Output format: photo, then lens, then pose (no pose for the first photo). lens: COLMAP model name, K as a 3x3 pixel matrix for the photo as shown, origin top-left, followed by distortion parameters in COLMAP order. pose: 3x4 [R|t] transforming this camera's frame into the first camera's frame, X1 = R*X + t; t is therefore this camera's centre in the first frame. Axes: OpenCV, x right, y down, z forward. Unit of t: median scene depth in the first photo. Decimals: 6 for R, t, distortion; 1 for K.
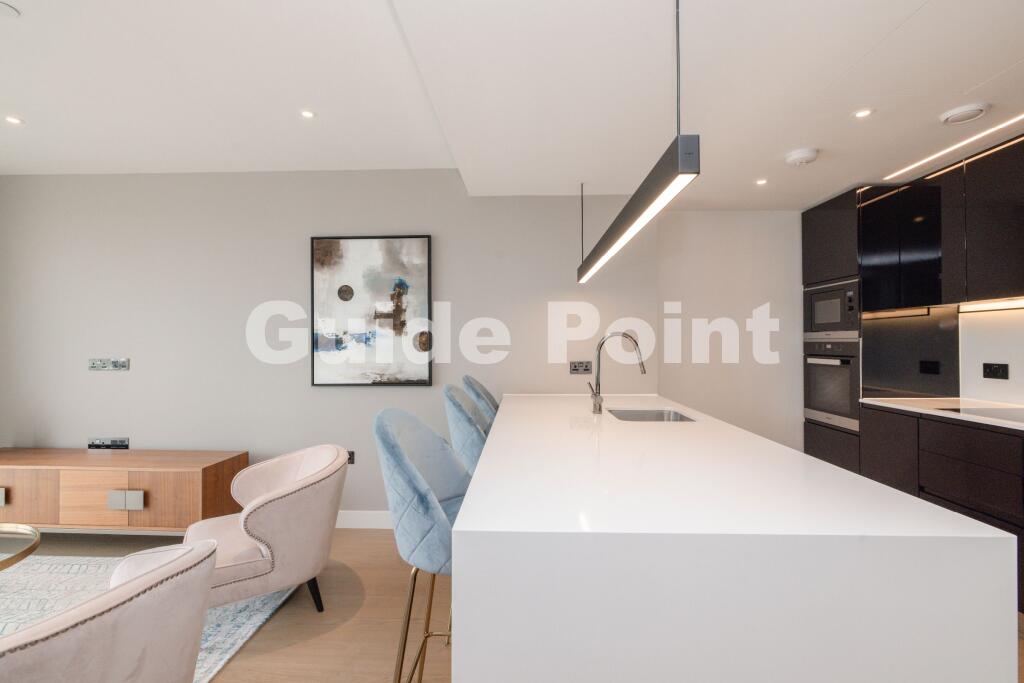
lens RADIAL K [[480.3, 0, 512.0], [0, 480.3, 341.5], [0, 0, 1]] dist [-0.000782, 0.000212]
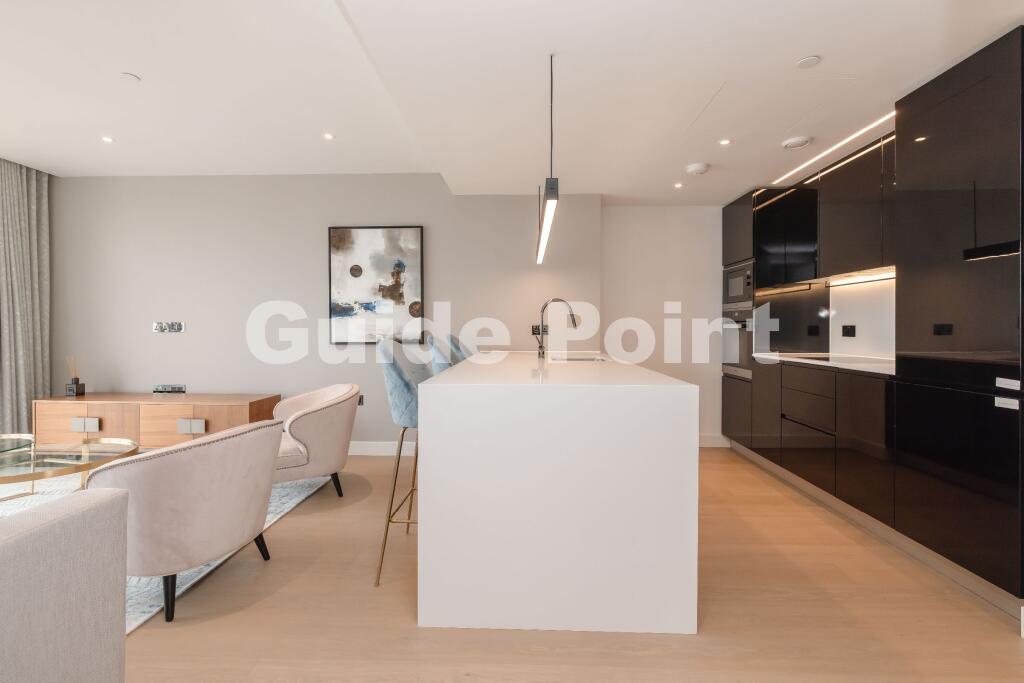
lens RADIAL K [[479.5, 0, 516.1], [0, 479.5, 332.5], [0, 0, 1]] dist [0.001321, -0.000002]
pose [[0.999997, 0.002512, 0.000548, 0.079781], [-0.002520, 0.999895, 0.014286, 0.043448], [-0.000512, -0.014287, 0.999898, -0.281386]]
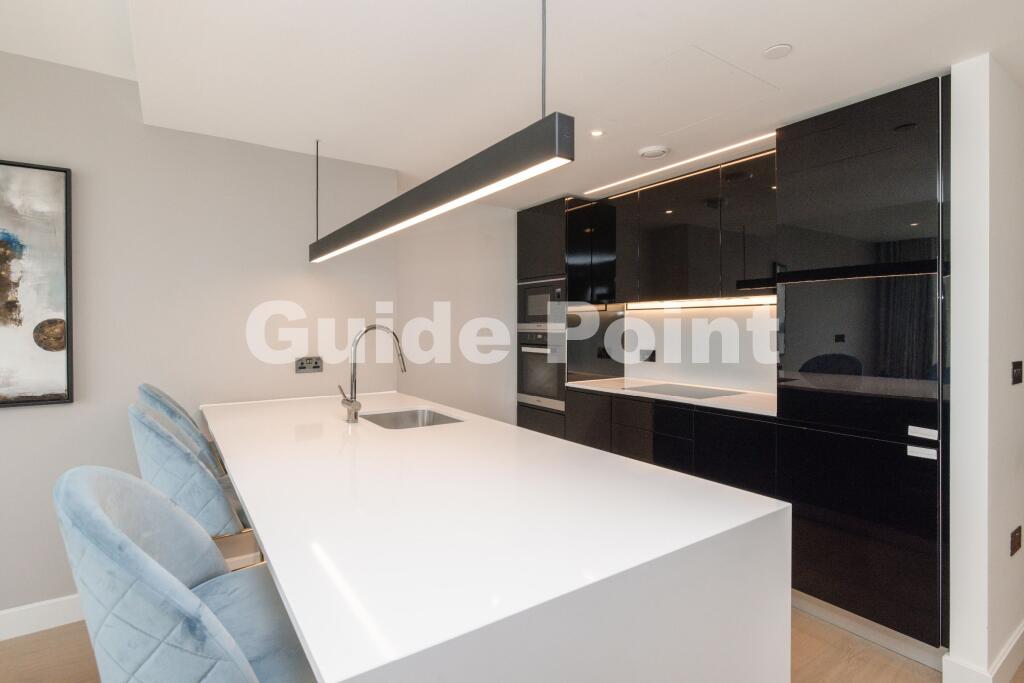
lens RADIAL K [[501.7, 0, 500.4], [0, 501.7, 330.8], [0, 0, 1]] dist [0.000708, 0.000036]
pose [[0.814240, -0.001382, 0.580527, -0.091620], [-0.005463, 0.999935, 0.010042, -0.015026], [-0.580503, -0.011348, 0.814179, 0.113163]]
